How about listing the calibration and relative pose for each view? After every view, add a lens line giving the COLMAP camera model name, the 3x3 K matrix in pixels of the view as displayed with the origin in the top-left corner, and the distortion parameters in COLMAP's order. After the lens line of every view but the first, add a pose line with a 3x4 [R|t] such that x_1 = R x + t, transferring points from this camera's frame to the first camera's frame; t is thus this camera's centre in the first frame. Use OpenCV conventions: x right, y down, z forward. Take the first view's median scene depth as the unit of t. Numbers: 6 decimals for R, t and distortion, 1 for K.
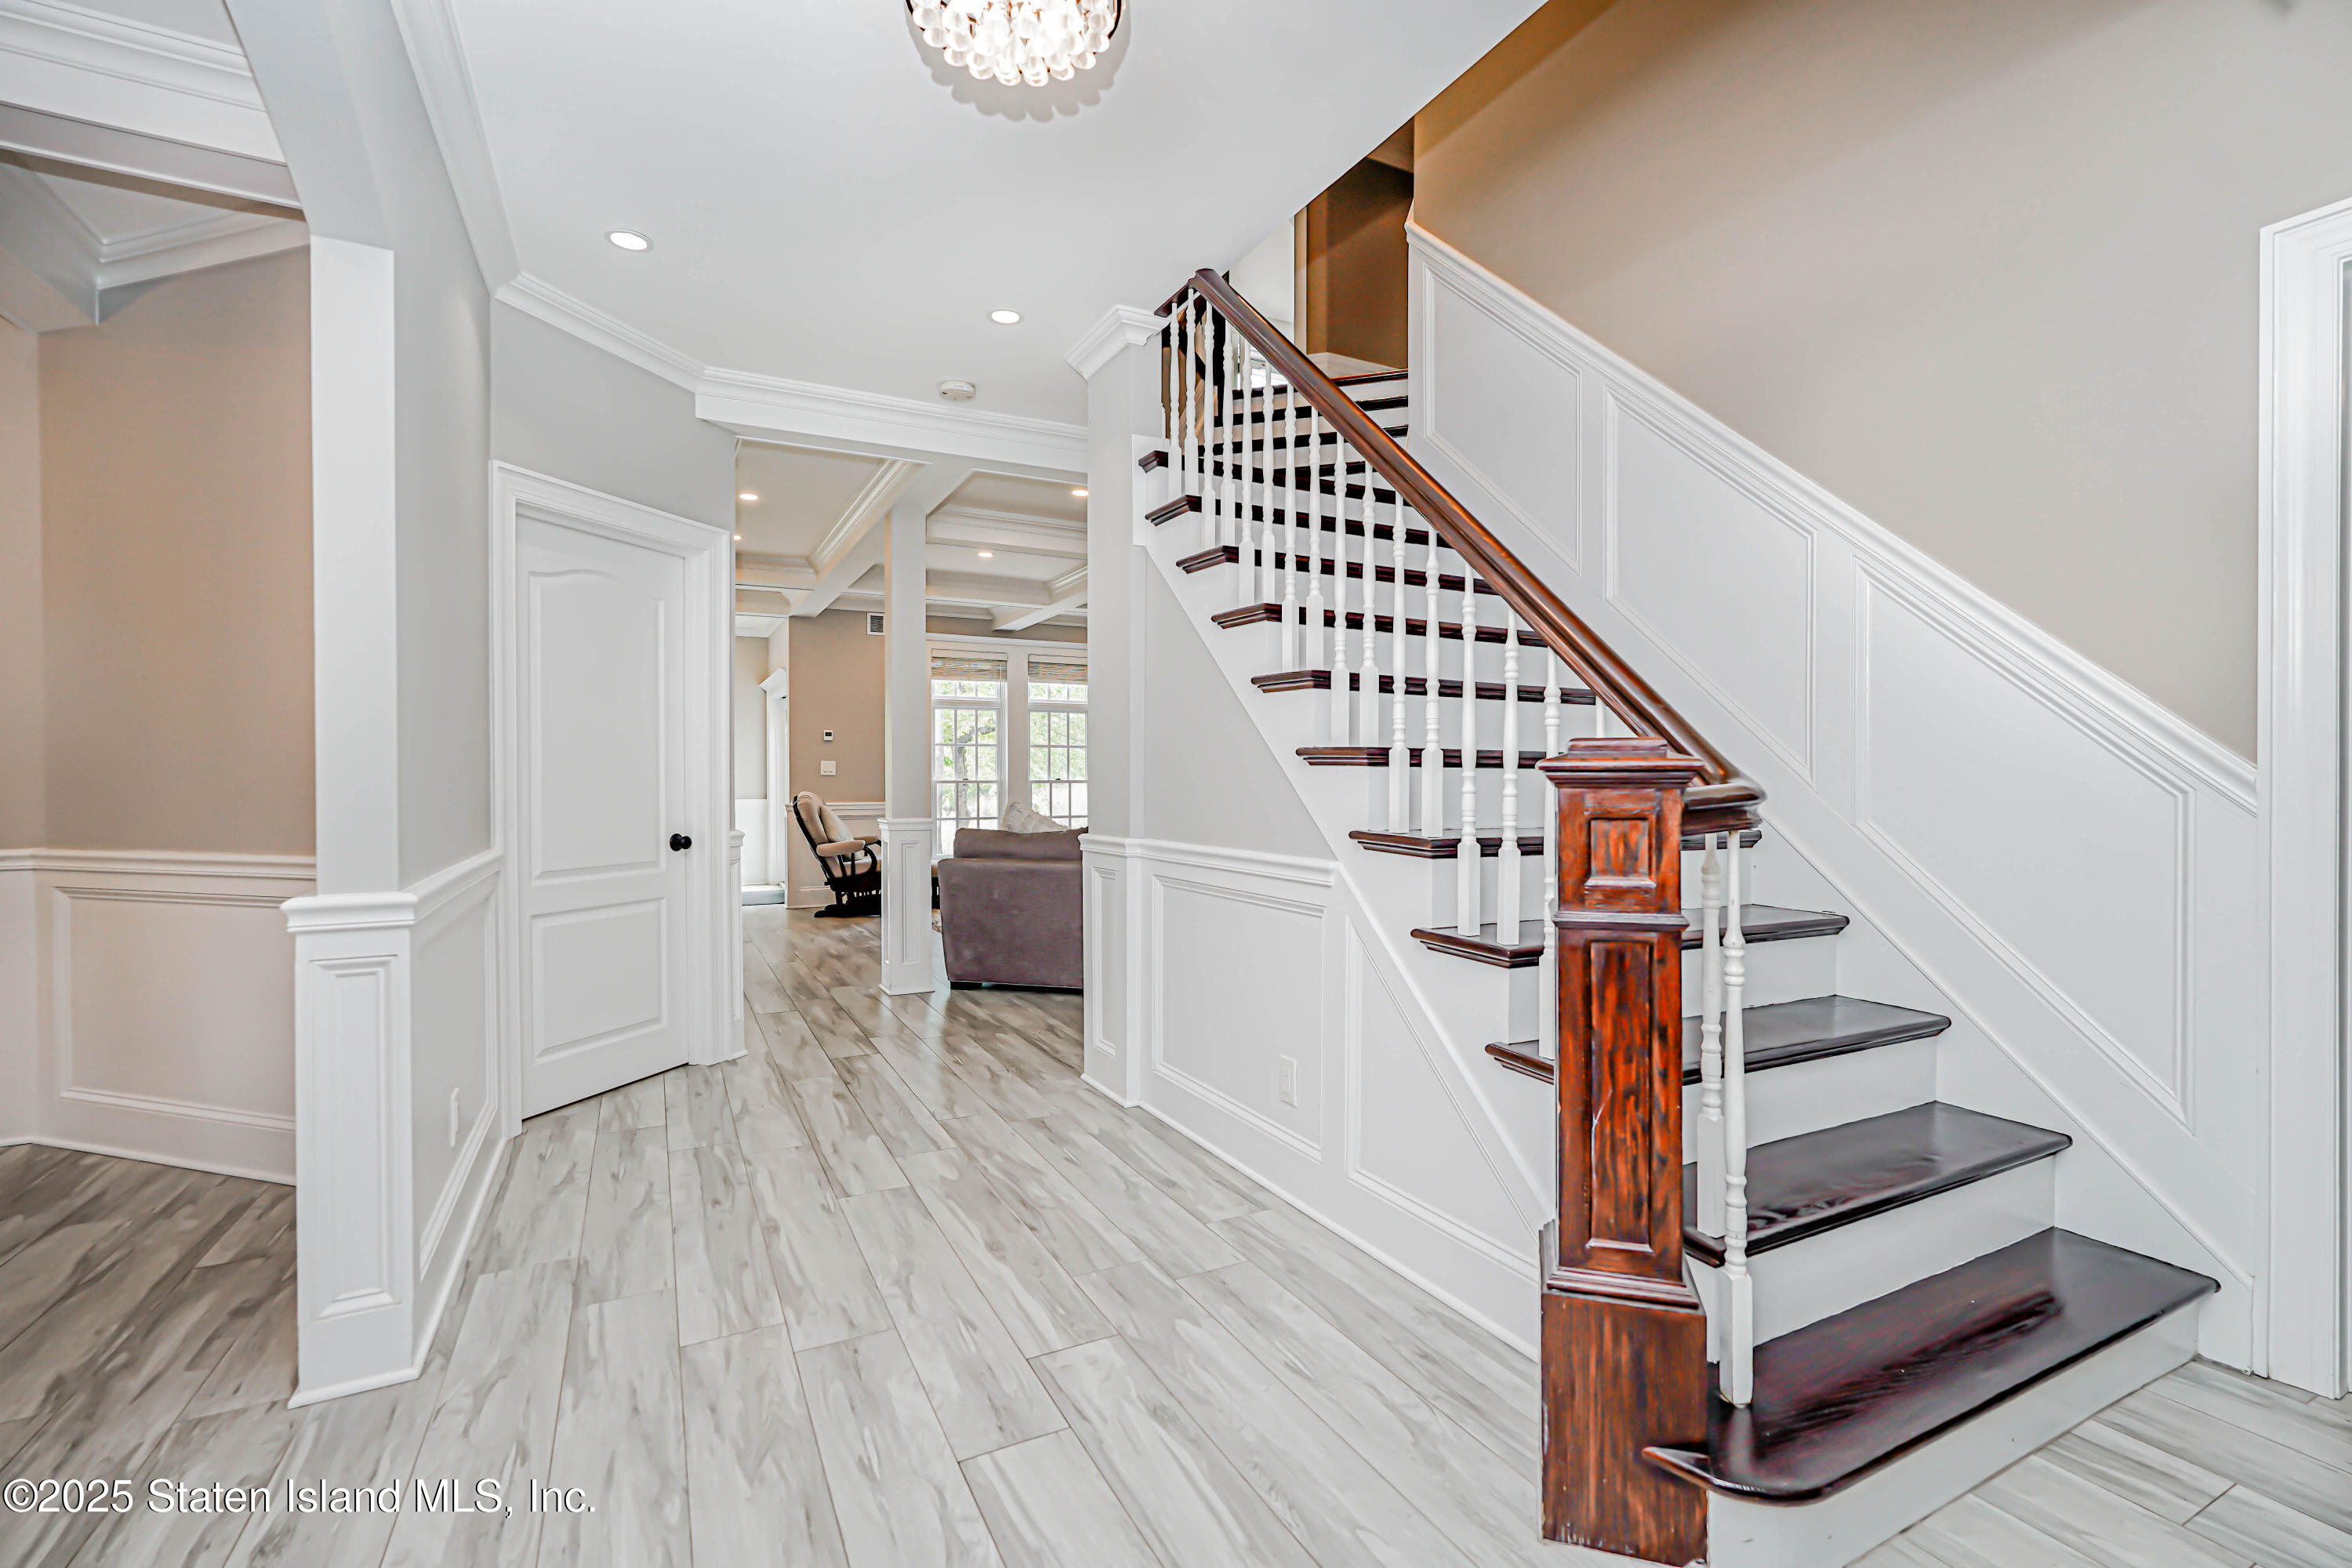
lens RADIAL K [[1037.7, 0, 1176.0], [0, 1037.7, 784.0], [0, 0, 1]] dist [-0.016717, 0.009929]
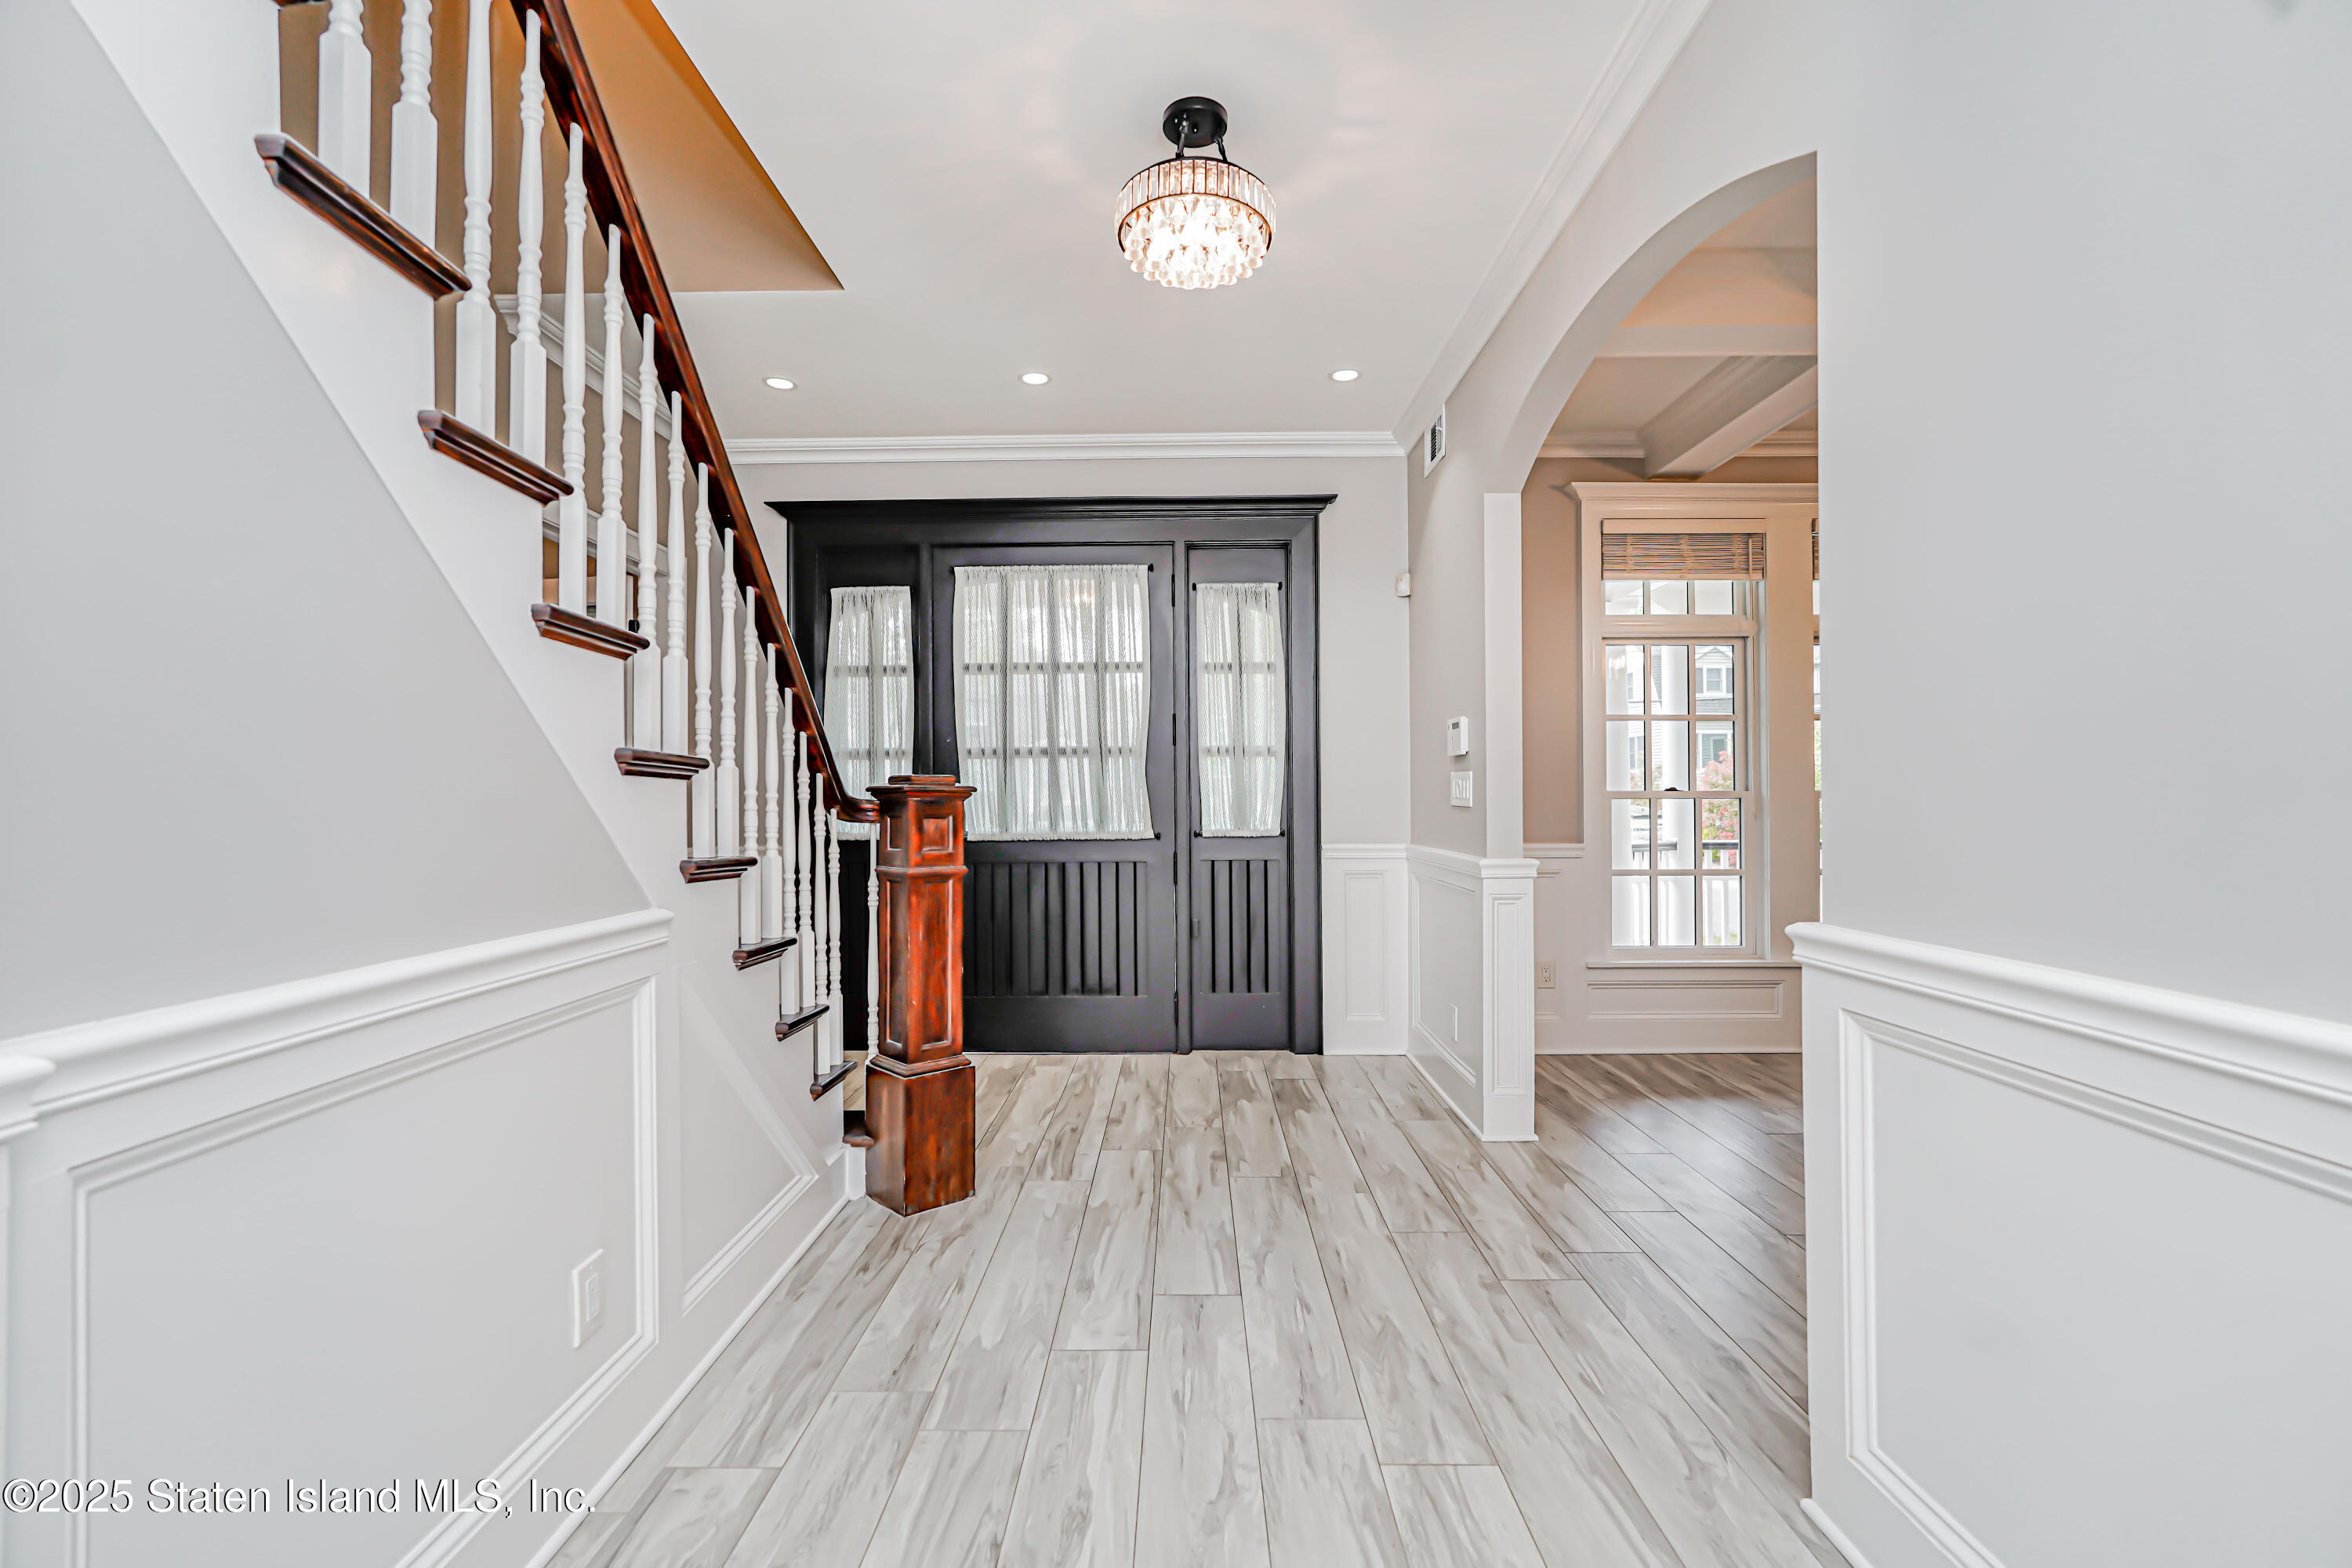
lens RADIAL K [[1037.7, 0, 1176.0], [0, 1037.7, 784.0], [0, 0, 1]] dist [-0.016717, 0.009929]
pose [[-0.884533, 0.014693, 0.466246, -0.655671], [0.010666, 0.999880, -0.011274, -0.002315], [-0.466355, -0.004999, -0.884583, 1.888130]]
